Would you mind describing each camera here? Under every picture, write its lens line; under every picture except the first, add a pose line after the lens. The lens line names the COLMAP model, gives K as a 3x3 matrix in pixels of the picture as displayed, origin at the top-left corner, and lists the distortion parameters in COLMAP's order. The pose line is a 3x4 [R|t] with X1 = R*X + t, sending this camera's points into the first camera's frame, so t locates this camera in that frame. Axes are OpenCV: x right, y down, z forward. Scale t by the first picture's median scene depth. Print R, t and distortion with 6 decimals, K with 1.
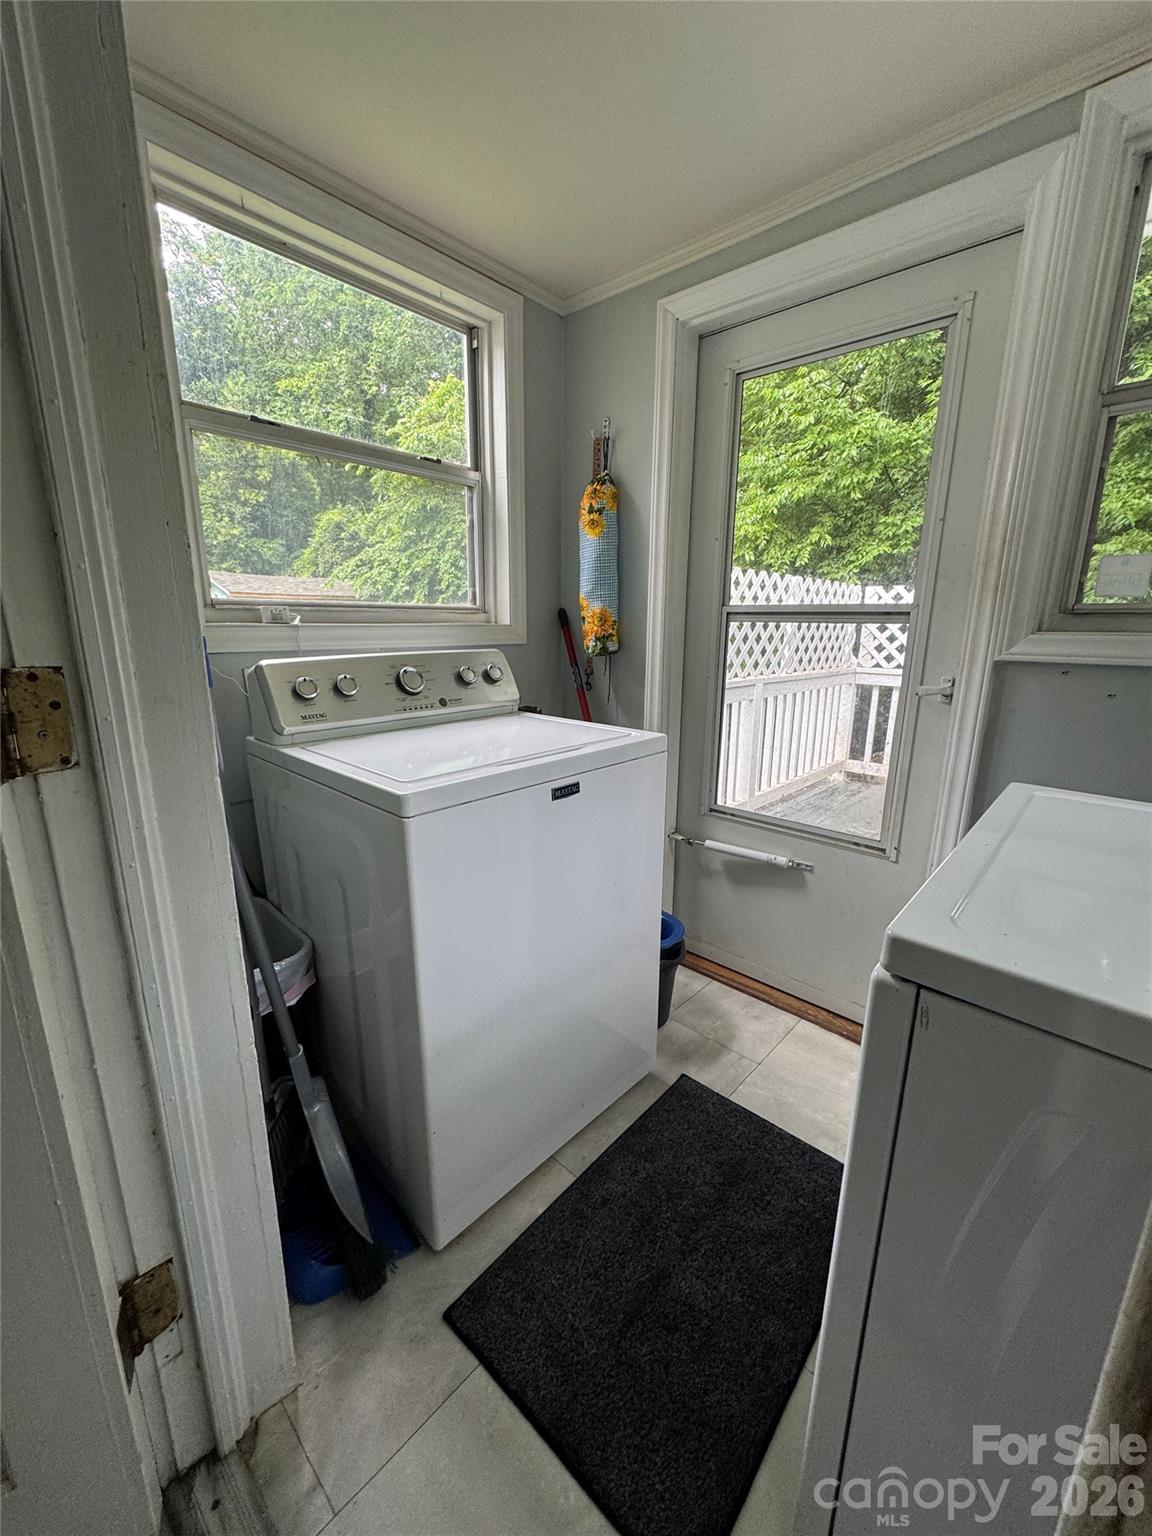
lens RADIAL K [[612.7, 0, 579.2], [0, 612.7, 767.5], [0, 0, 1]] dist [-0.000710, 0.000156]
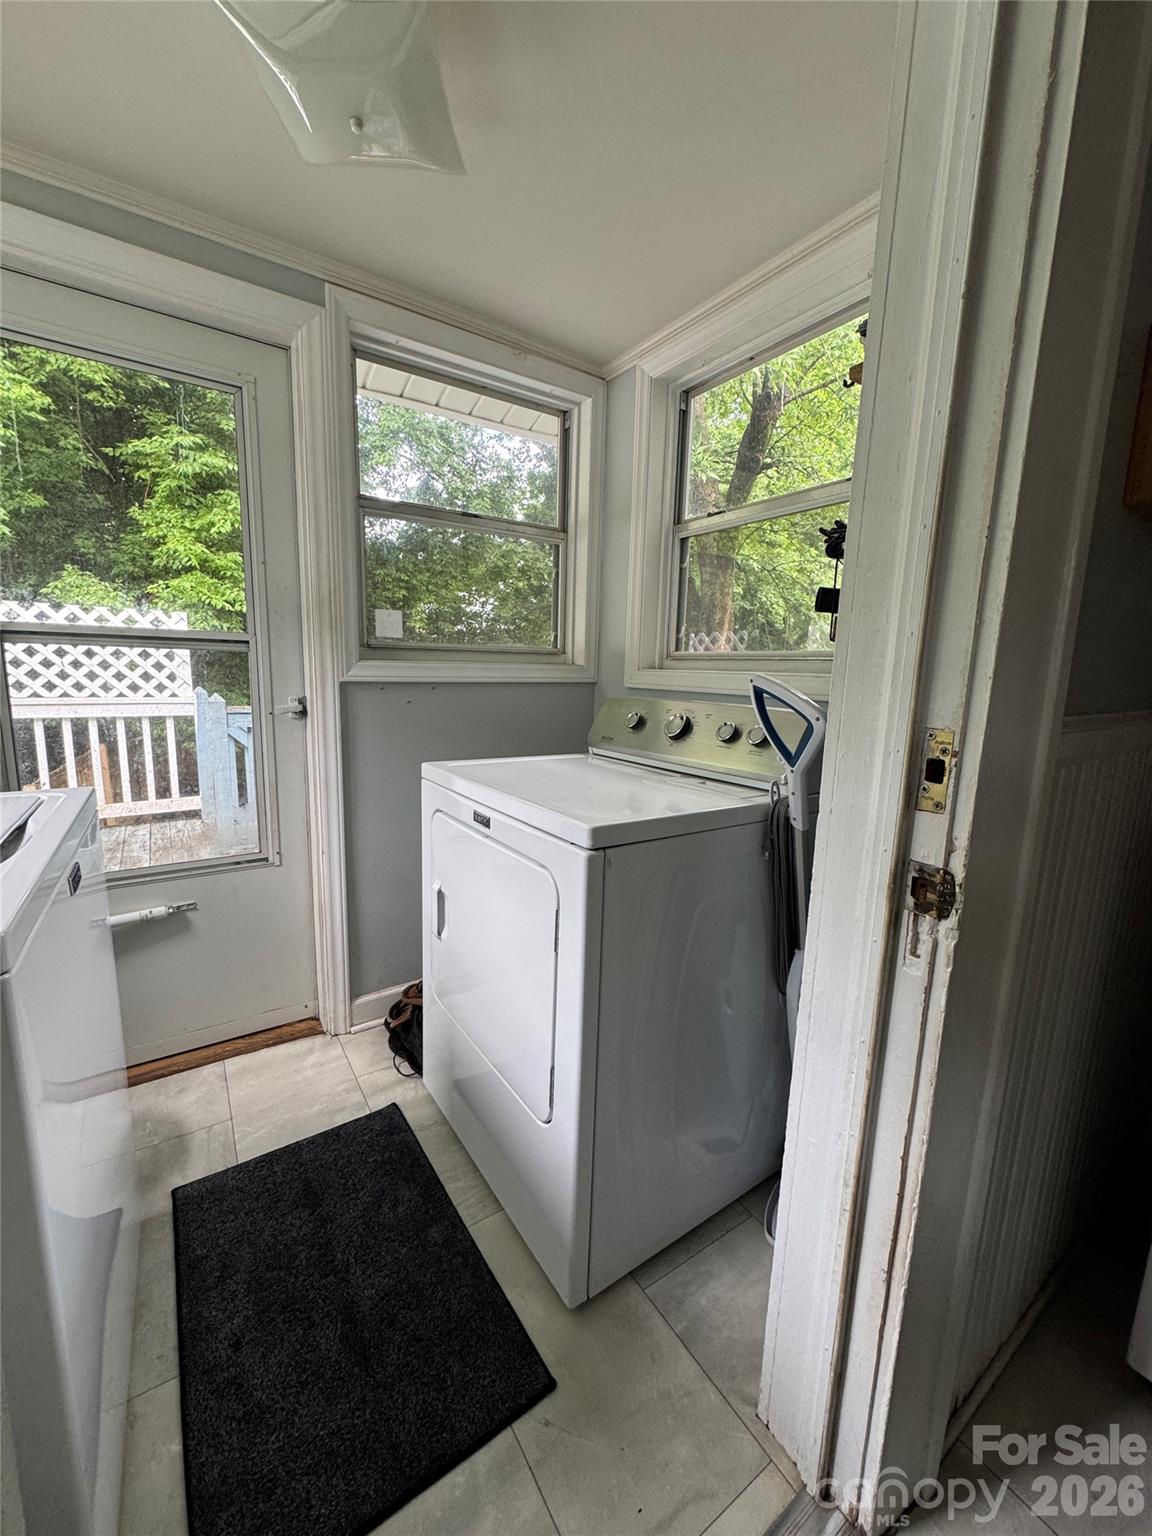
lens RADIAL K [[612.7, 0, 579.2], [0, 612.7, 767.5], [0, 0, 1]] dist [-0.000710, 0.000156]
pose [[0.235870, -0.162527, 0.958097, -0.351891], [0.197936, 0.973282, 0.116374, -0.035283], [-0.951413, 0.162193, 0.261738, 0.152186]]
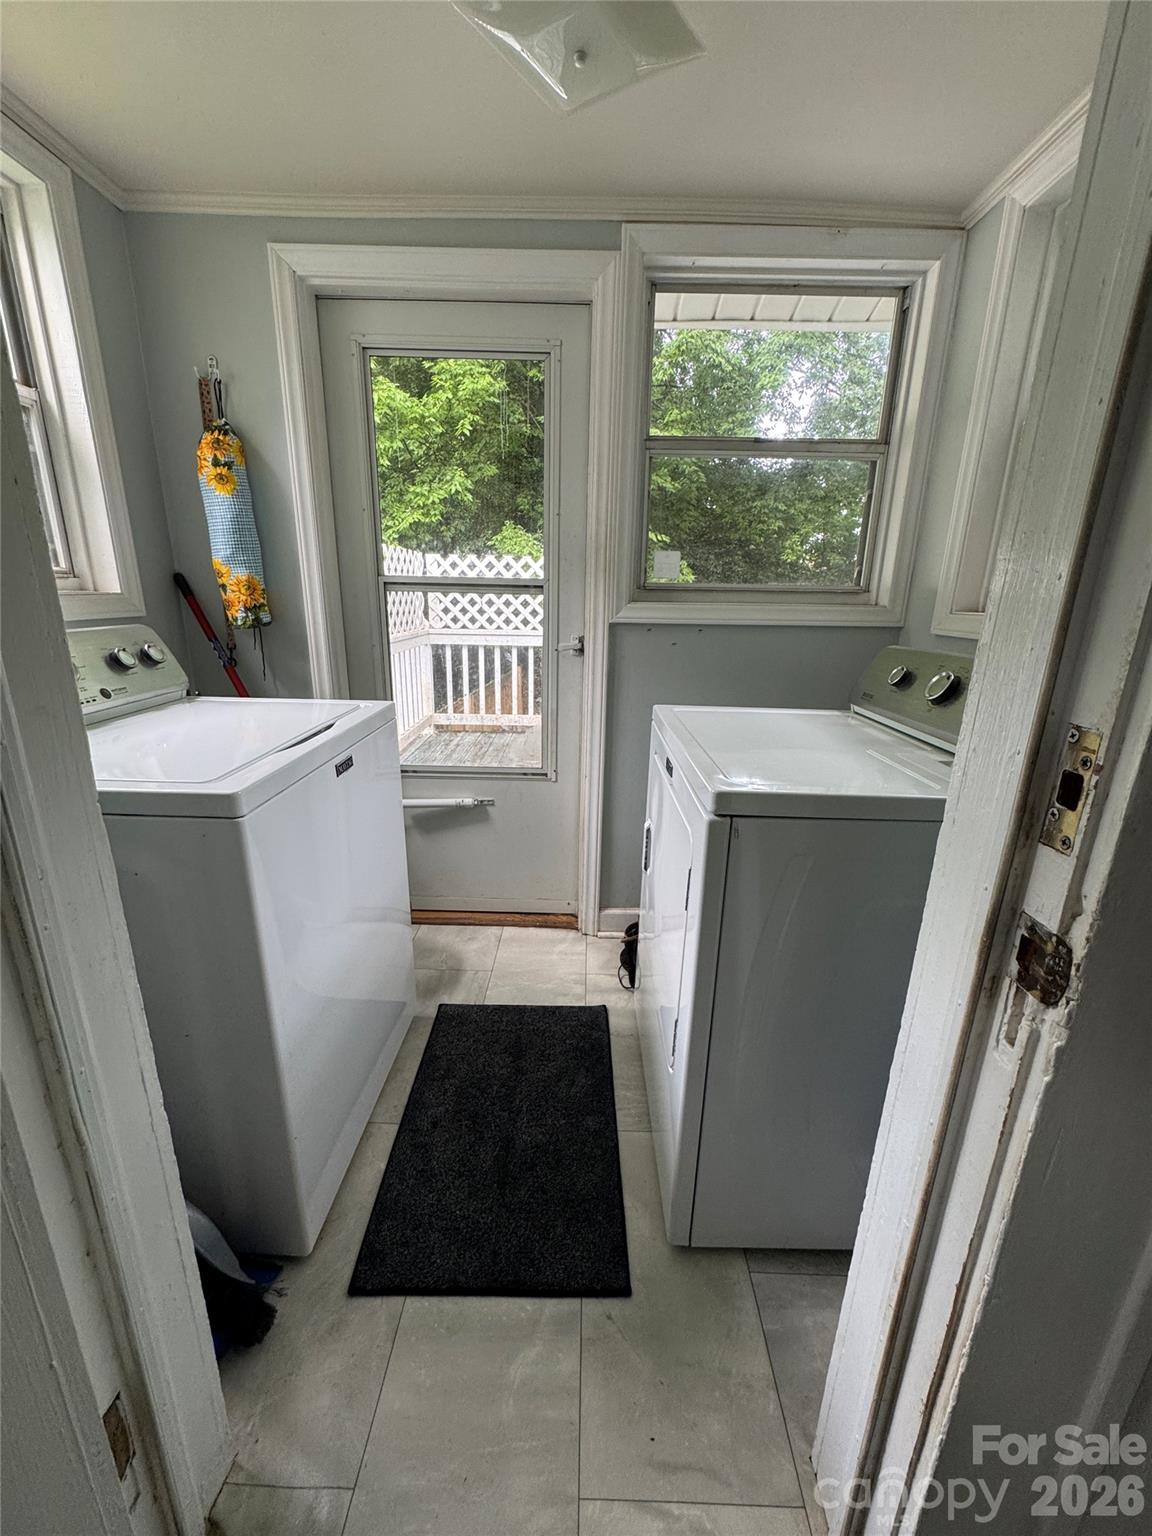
lens RADIAL K [[613.0, 0, 579.3], [0, 613.0, 767.5], [0, 0, 1]] dist [-0.000552, -0.000368]
pose [[0.745287, -0.180239, 0.641920, -0.247357], [0.141230, 0.983598, 0.112204, -0.011524], [-0.651614, 0.007035, 0.758518, -0.013247]]
